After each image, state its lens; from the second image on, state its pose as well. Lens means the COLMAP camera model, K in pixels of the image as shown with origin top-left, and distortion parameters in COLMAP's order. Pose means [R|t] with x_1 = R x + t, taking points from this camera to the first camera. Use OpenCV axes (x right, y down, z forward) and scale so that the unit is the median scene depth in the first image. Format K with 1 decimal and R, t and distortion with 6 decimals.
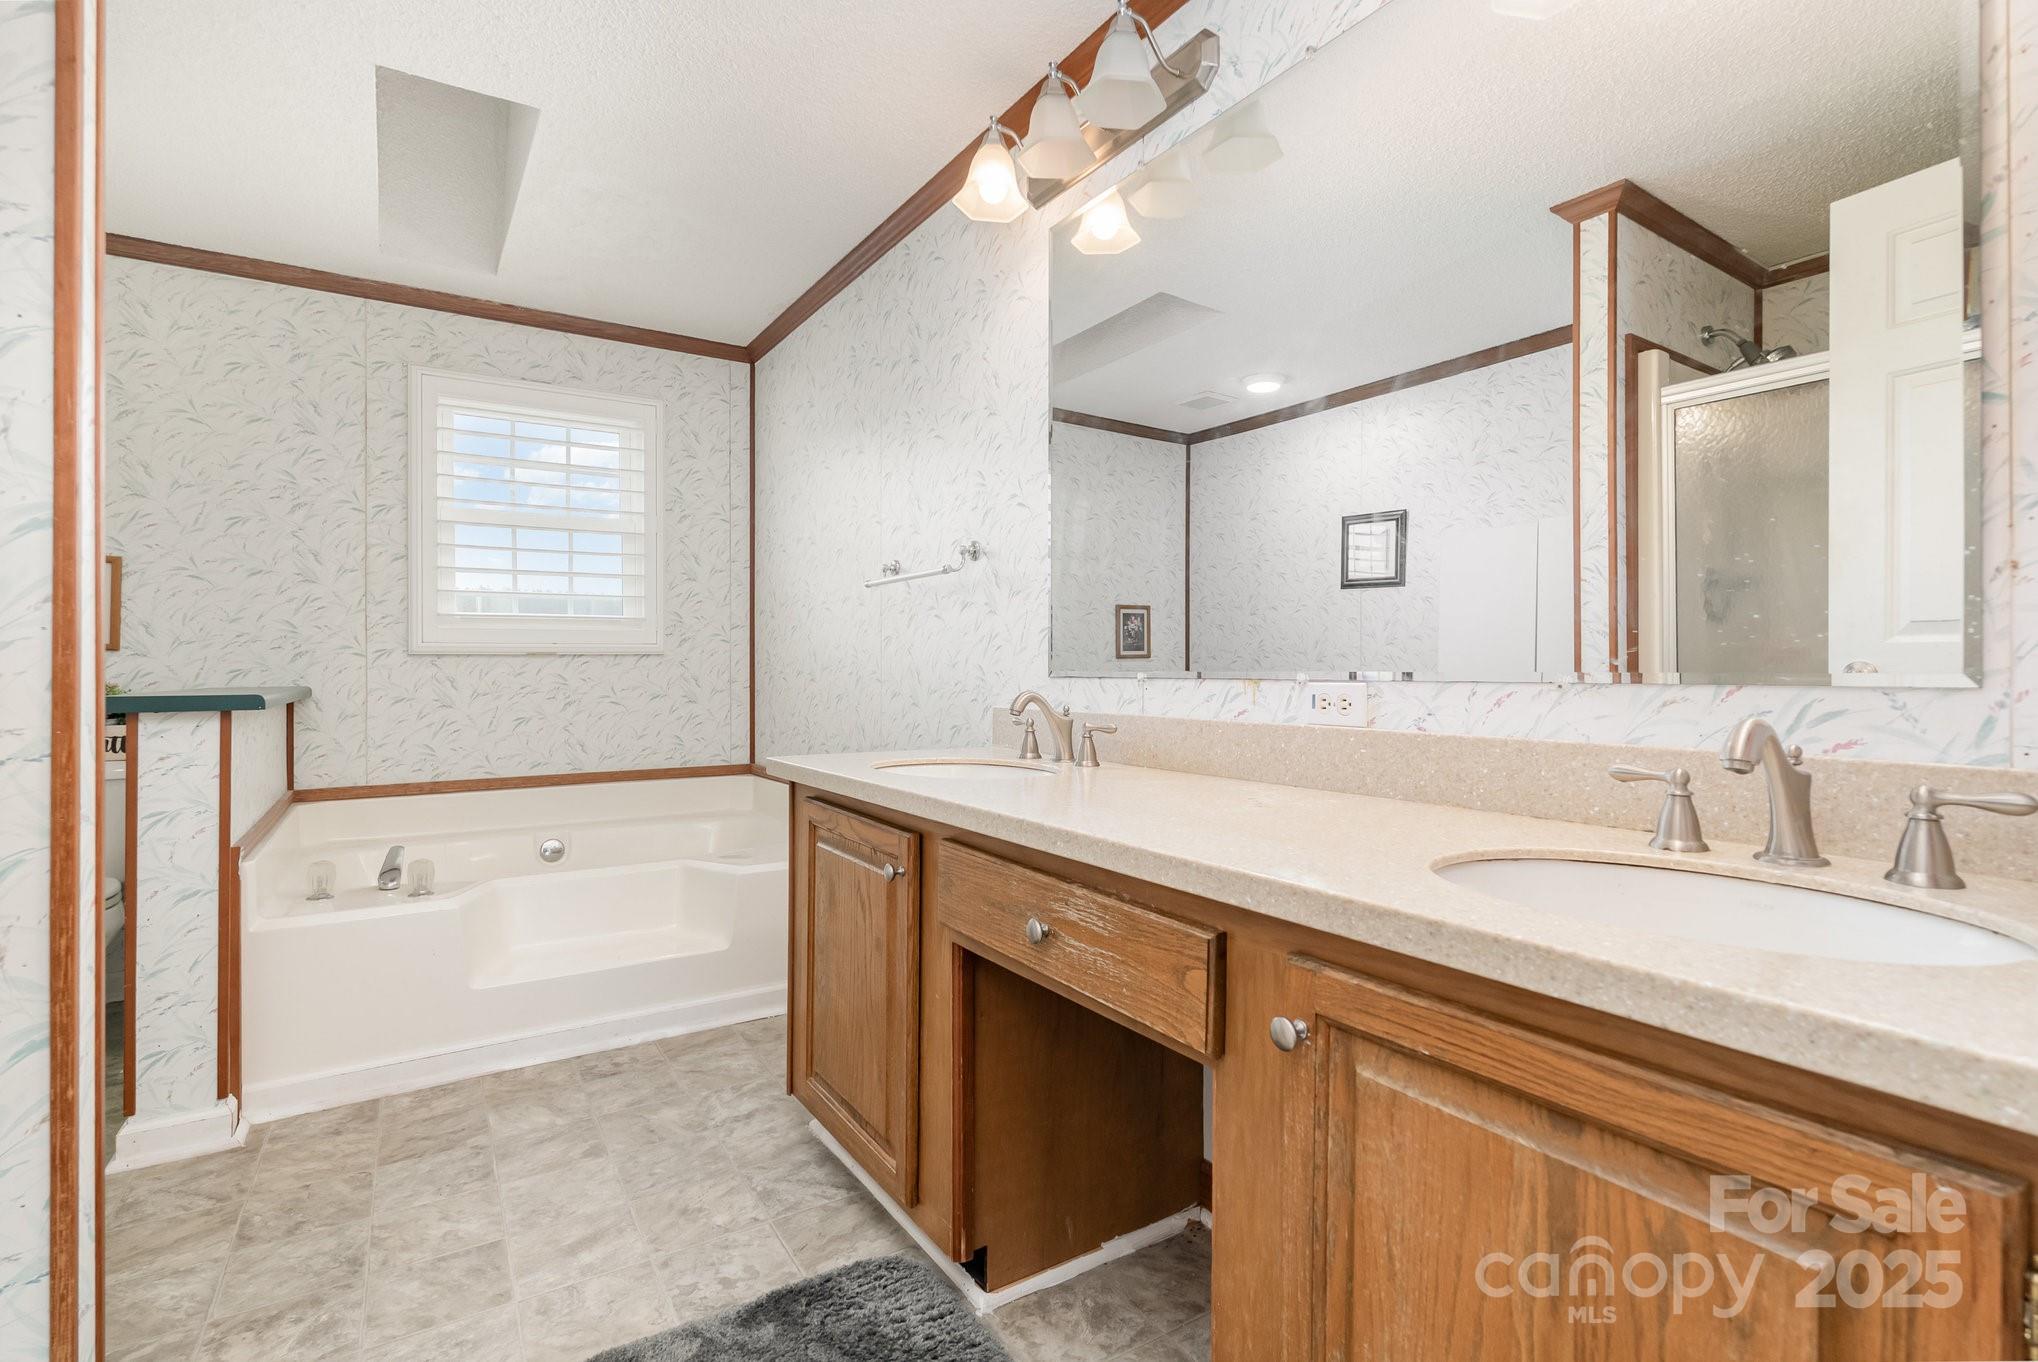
lens RADIAL K [[935.4, 0, 1008.5], [0, 935.4, 672.1], [0, 0, 1]] dist [-0.000600, 0.000068]
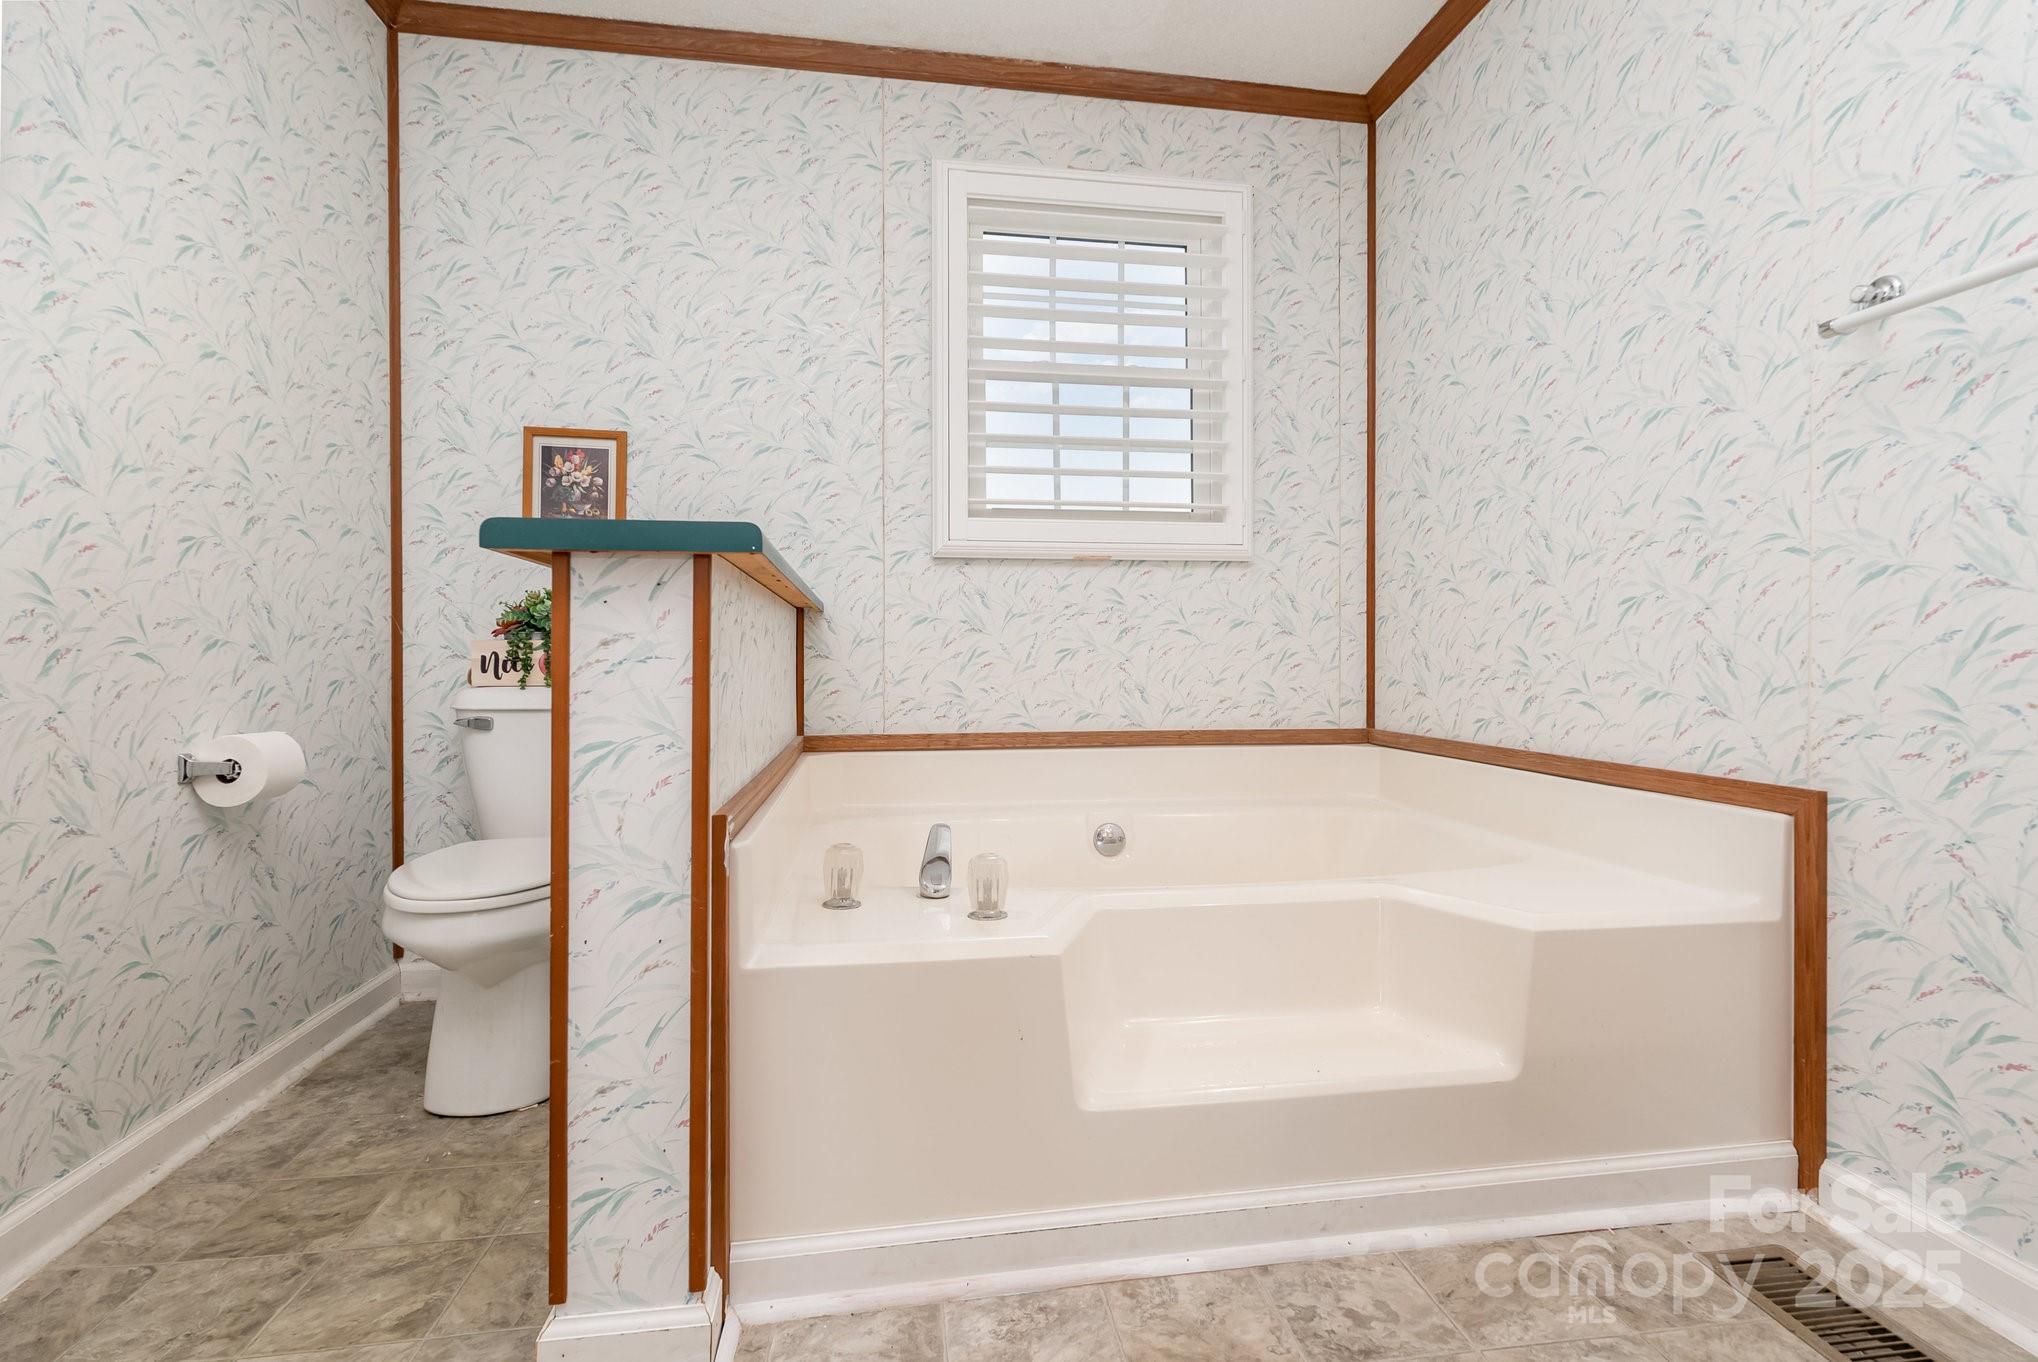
lens RADIAL K [[935.4, 0, 1021.5], [0, 935.4, 672.9], [0, 0, 1]] dist [-0.000600, 0.000068]
pose [[0.912449, 0.009522, -0.409081, -0.283729], [-0.003422, 0.999872, 0.015642, 0.060757], [0.409177, -0.012872, 0.912364, 0.367891]]
